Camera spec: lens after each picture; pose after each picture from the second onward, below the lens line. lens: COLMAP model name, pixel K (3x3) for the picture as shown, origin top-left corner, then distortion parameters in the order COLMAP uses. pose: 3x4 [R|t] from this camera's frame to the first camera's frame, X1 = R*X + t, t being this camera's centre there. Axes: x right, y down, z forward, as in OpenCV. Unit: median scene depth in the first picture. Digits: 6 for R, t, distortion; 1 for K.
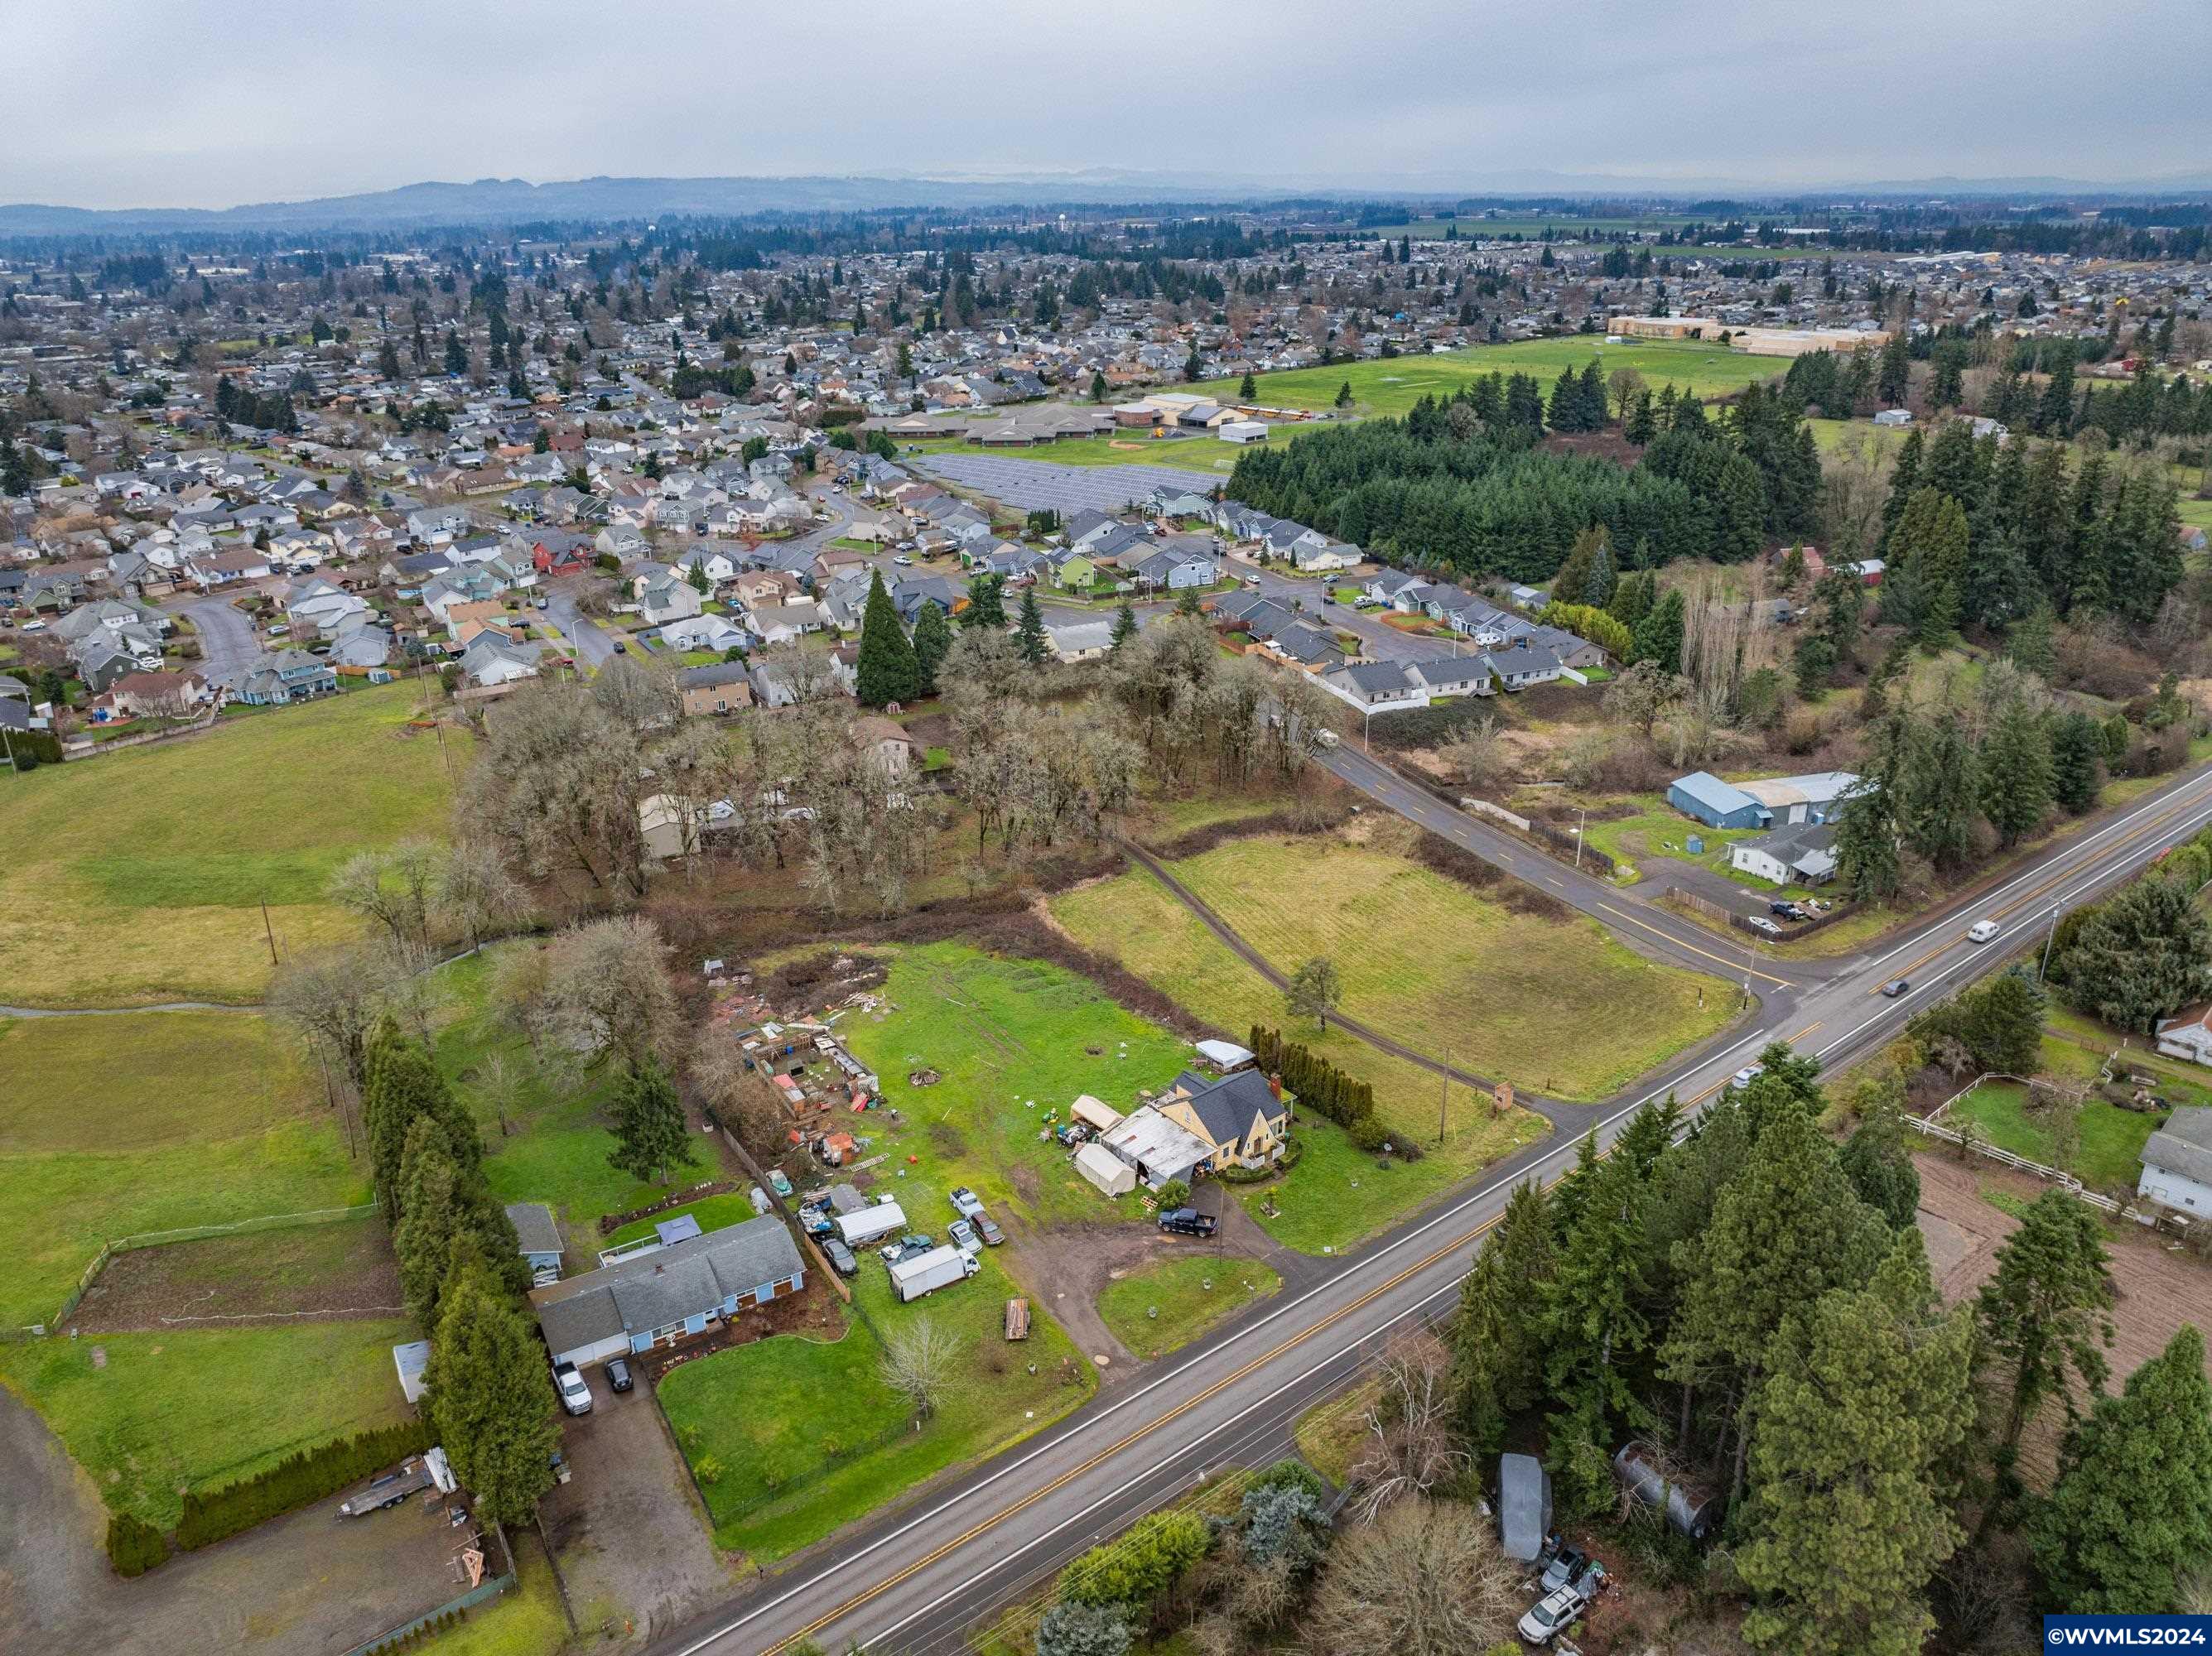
lens RADIAL K [[1546.5, 0, 1106.0], [0, 1546.5, 828.0], [0, 0, 1]] dist [0.015525, -0.165919]
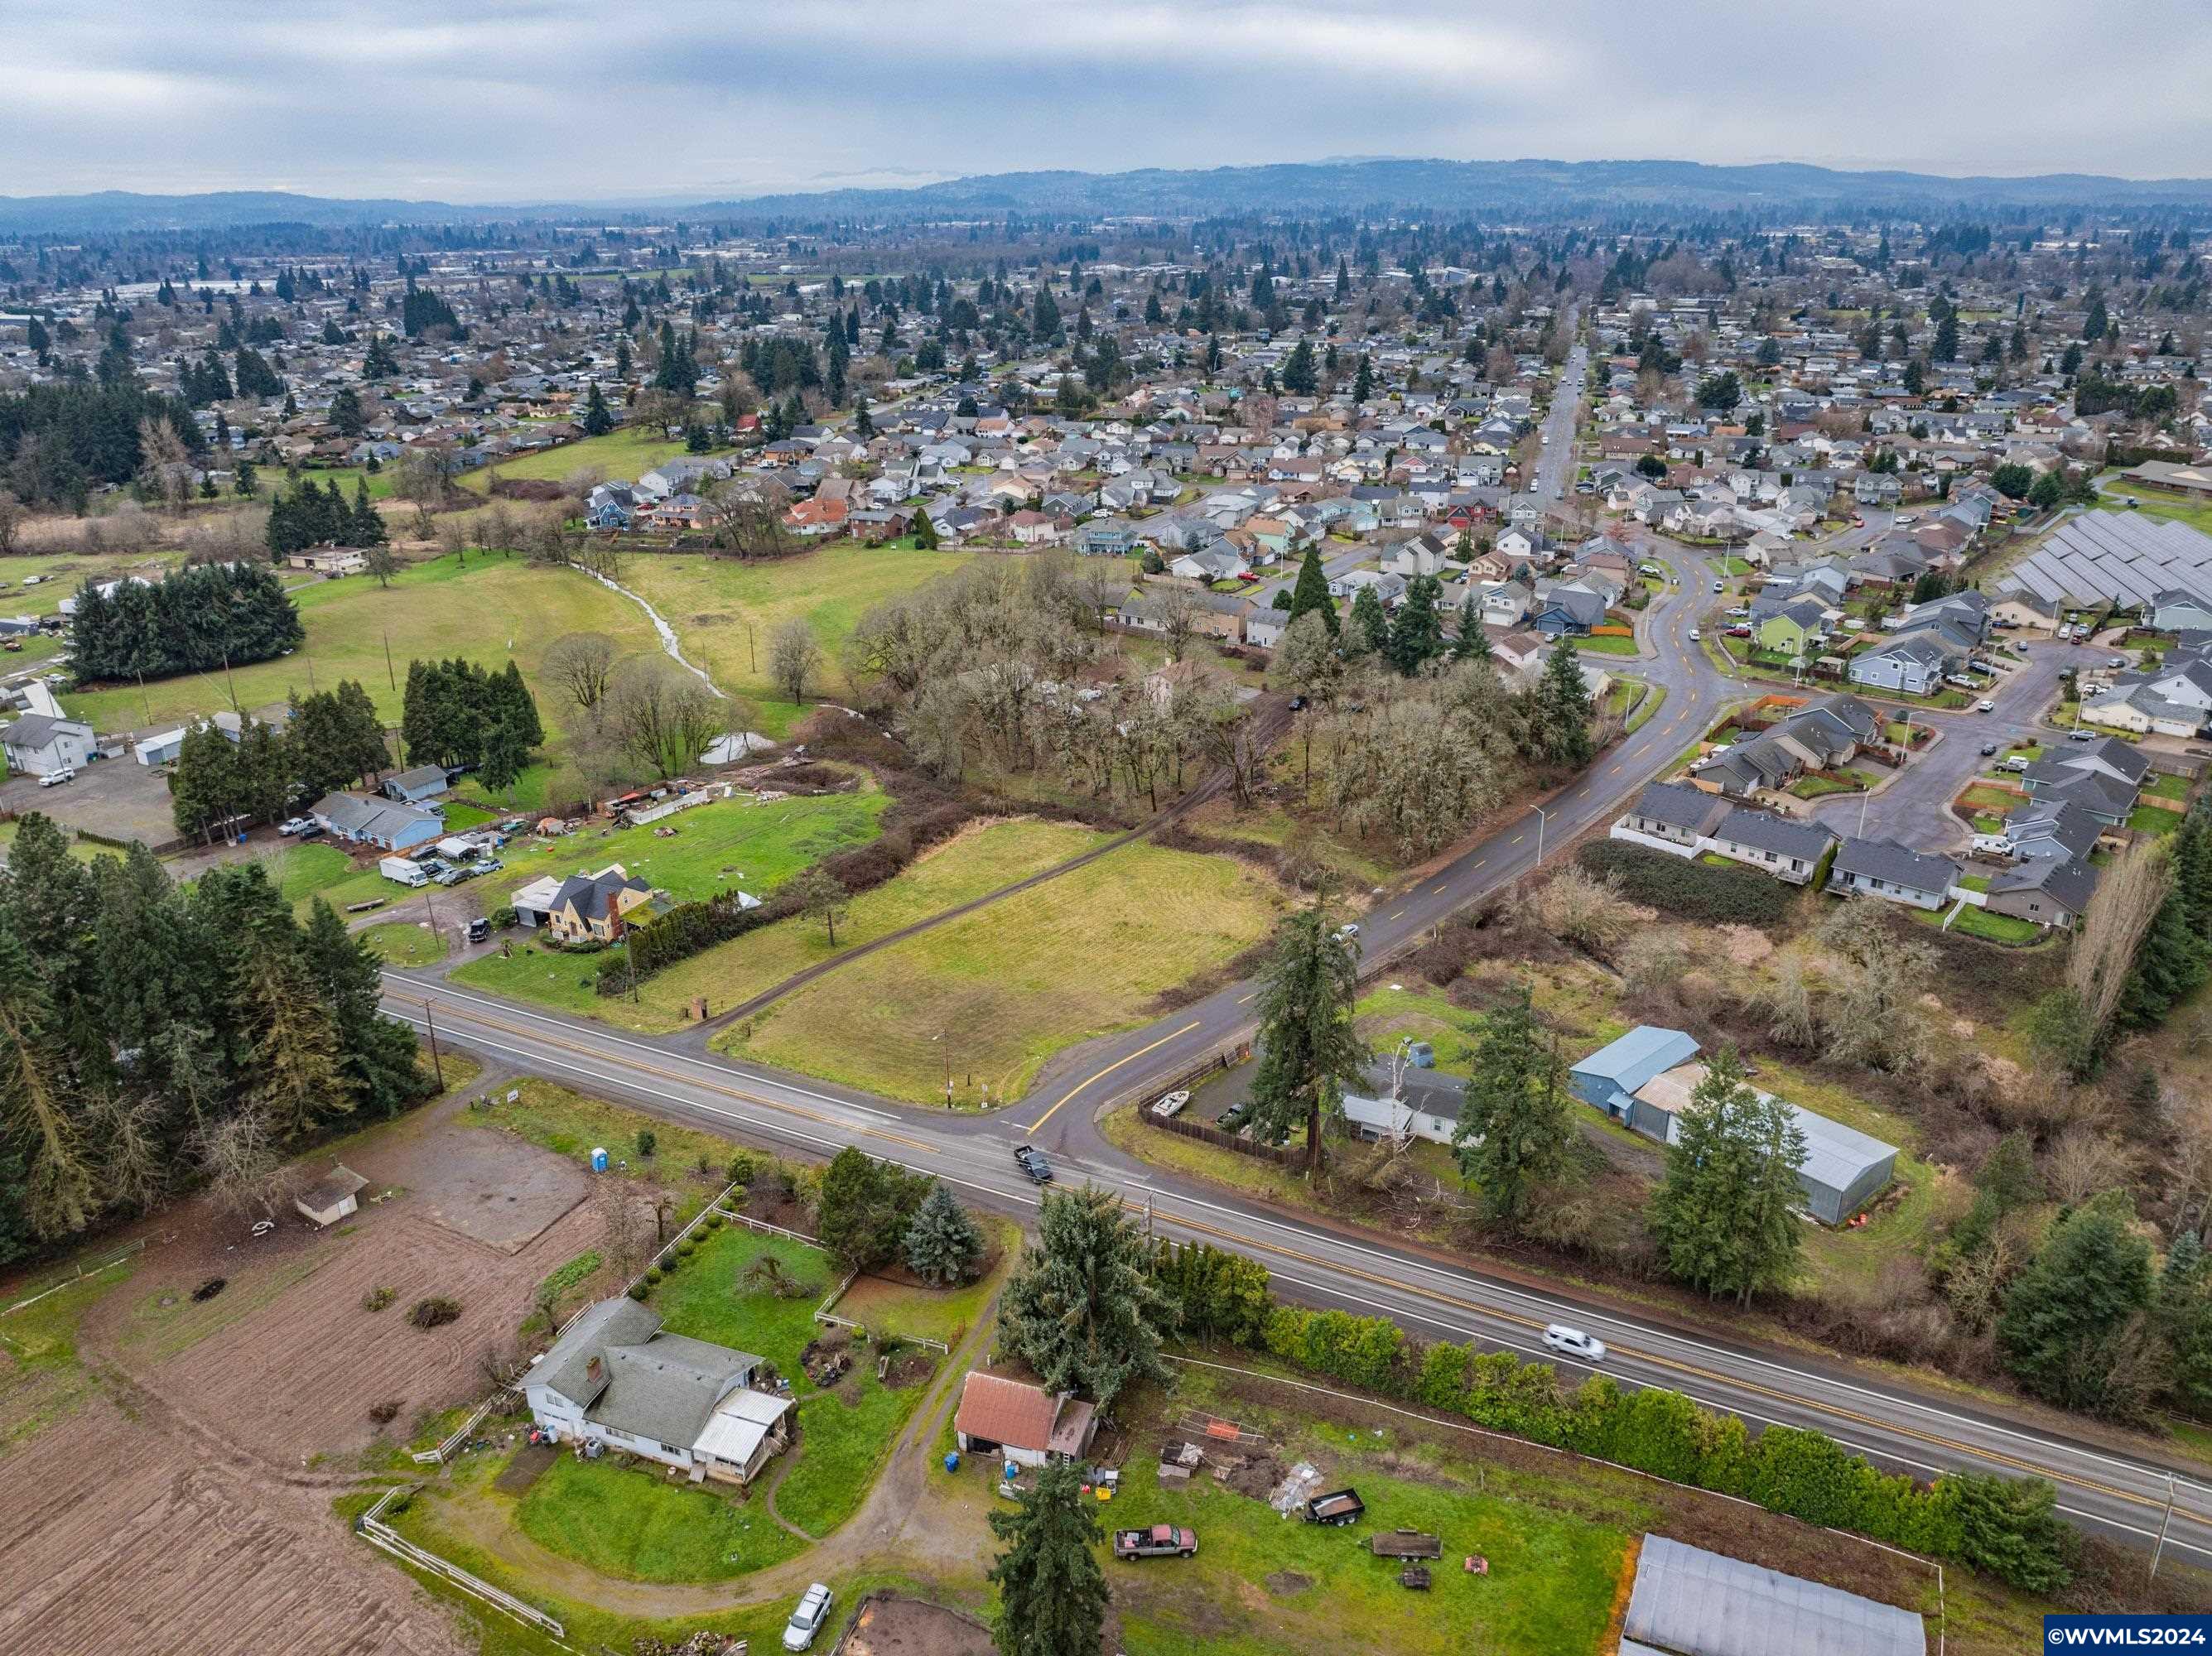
lens RADIAL K [[1546.5, 0, 1106.0], [0, 1546.5, 828.0], [0, 0, 1]] dist [0.015525, -0.165919]
pose [[0.439369, 0.348910, -0.827778, 0.562835], [-0.334414, 0.918784, 0.209769, -0.124157], [0.833740, 0.184654, 0.520365, 0.283527]]
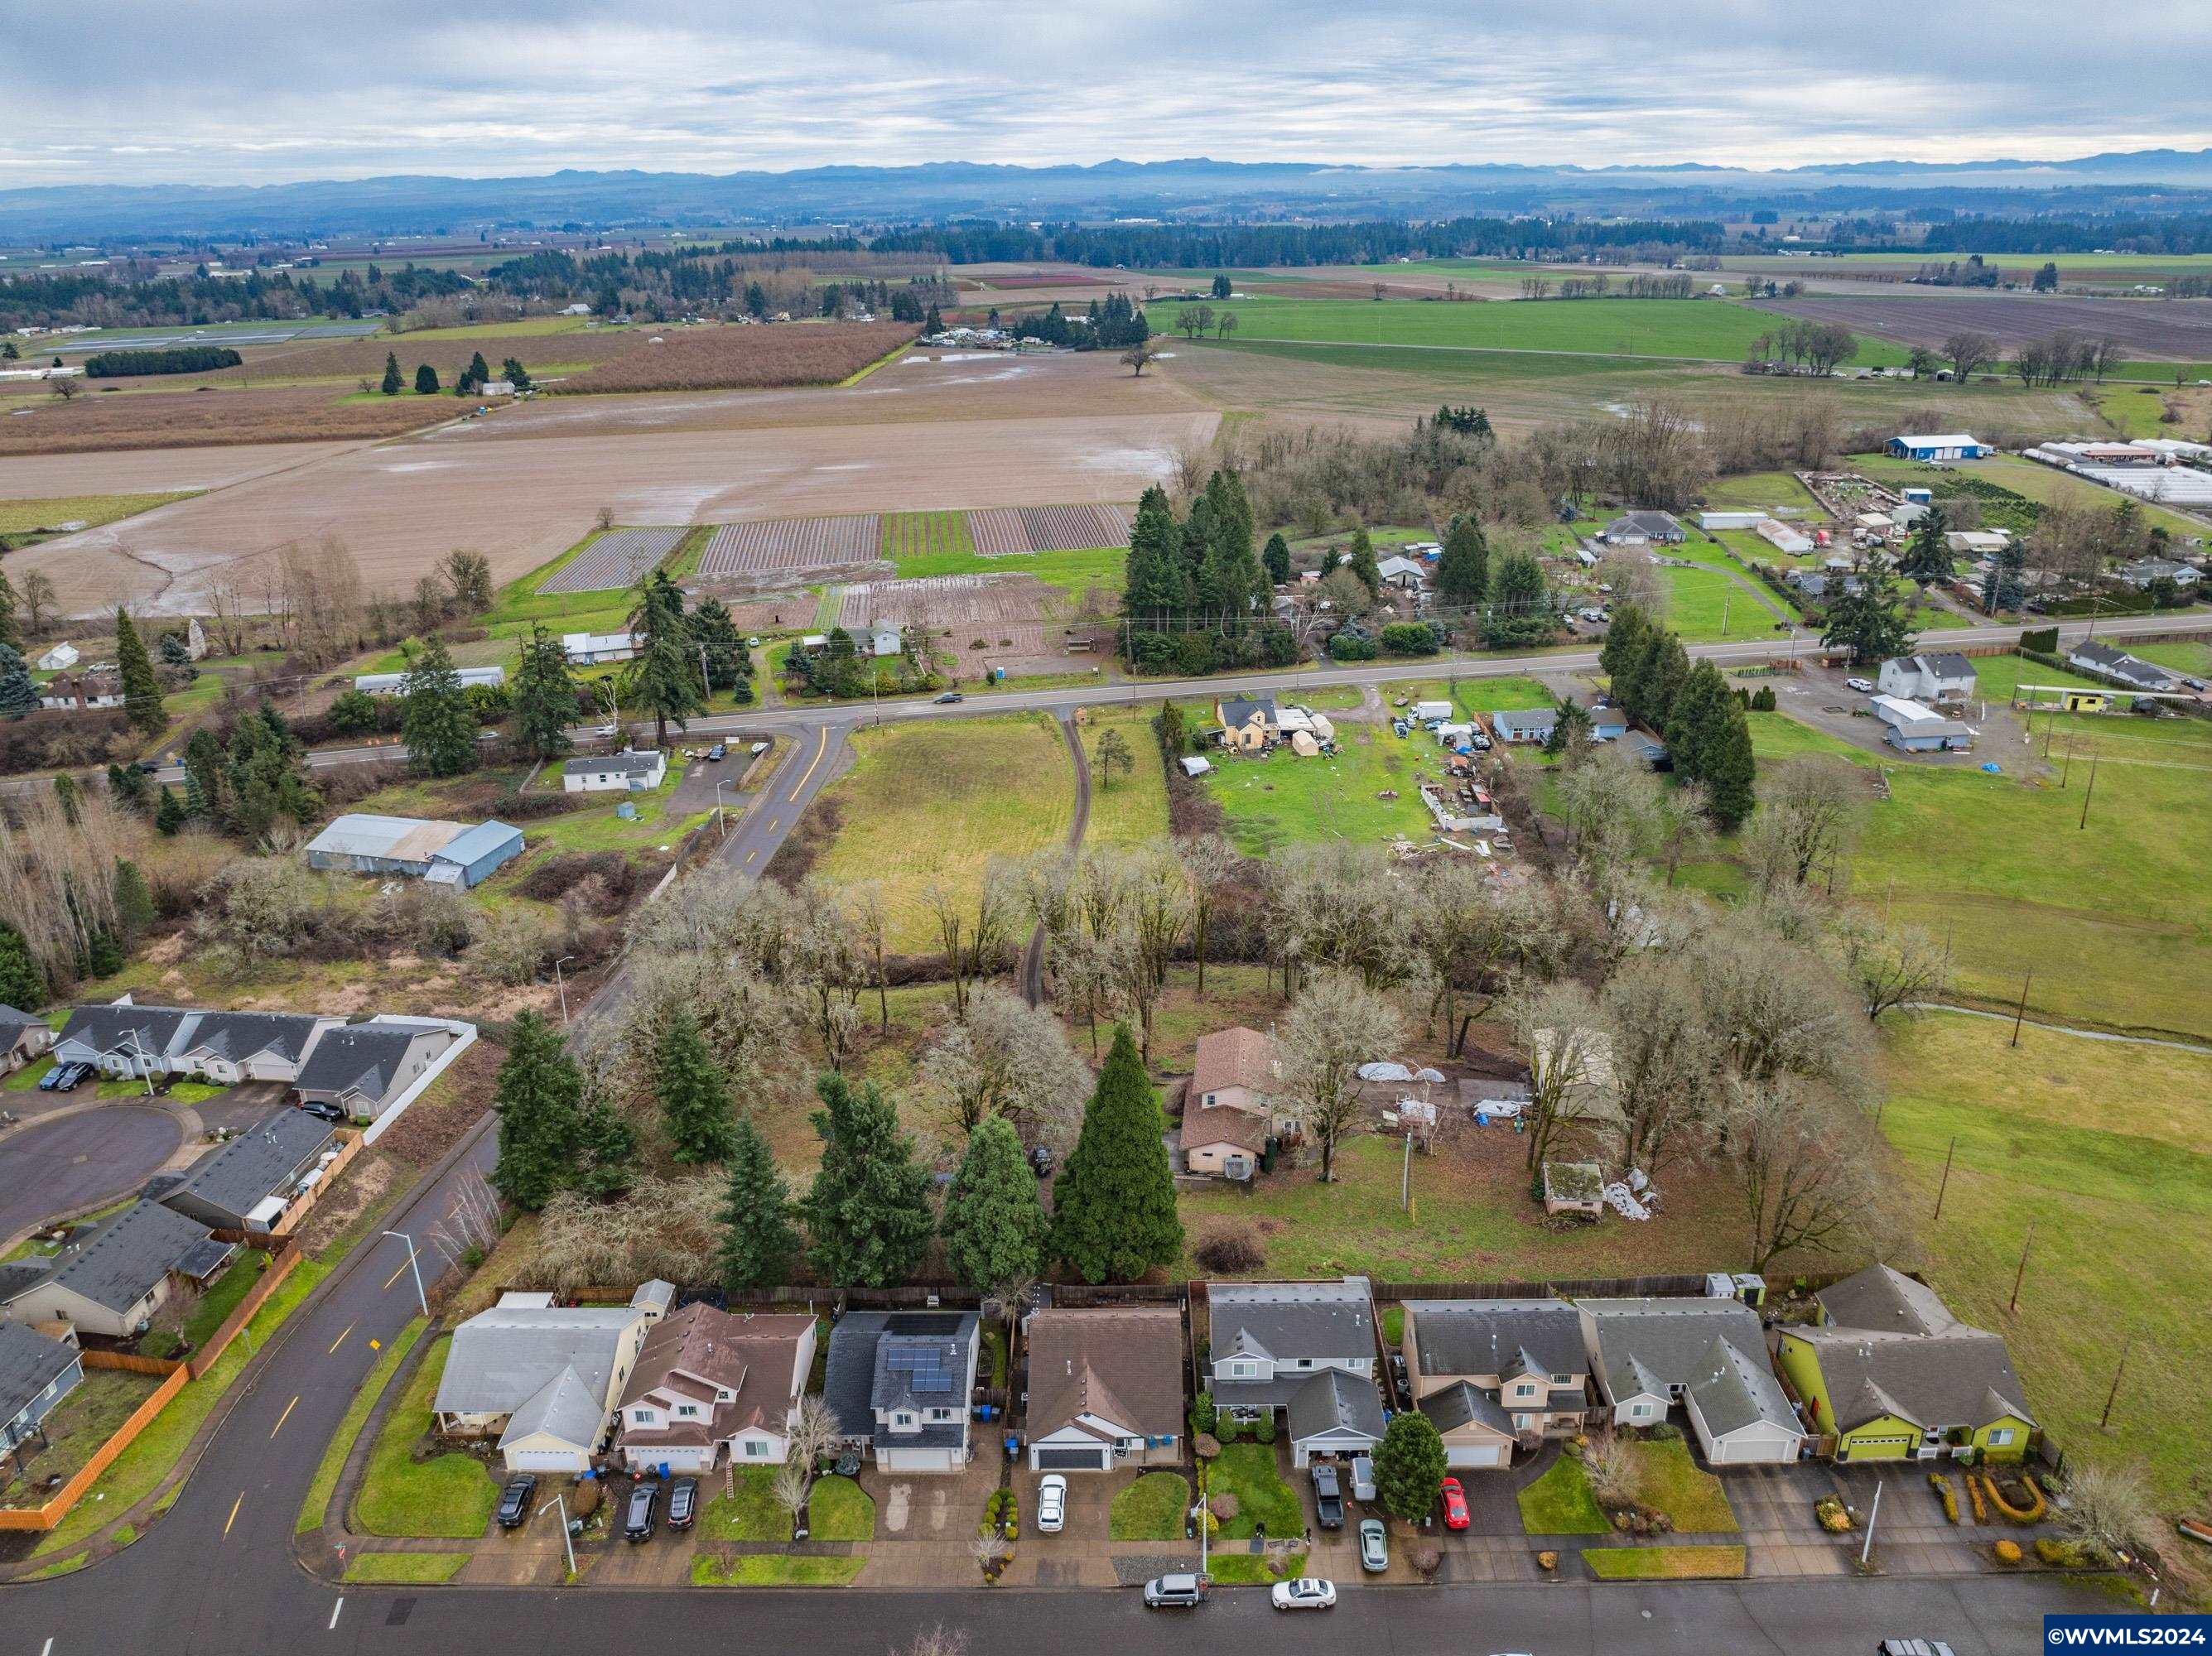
lens RADIAL K [[1554.3, 0, 1106.0], [0, 1554.3, 828.0], [0, 0, 1]] dist [-0.036050, -0.002134]
pose [[-0.876305, -0.156415, 0.455659, -0.262758], [0.205568, 0.733992, 0.647300, -0.388375], [-0.435697, 0.660901, -0.611047, 0.955484]]
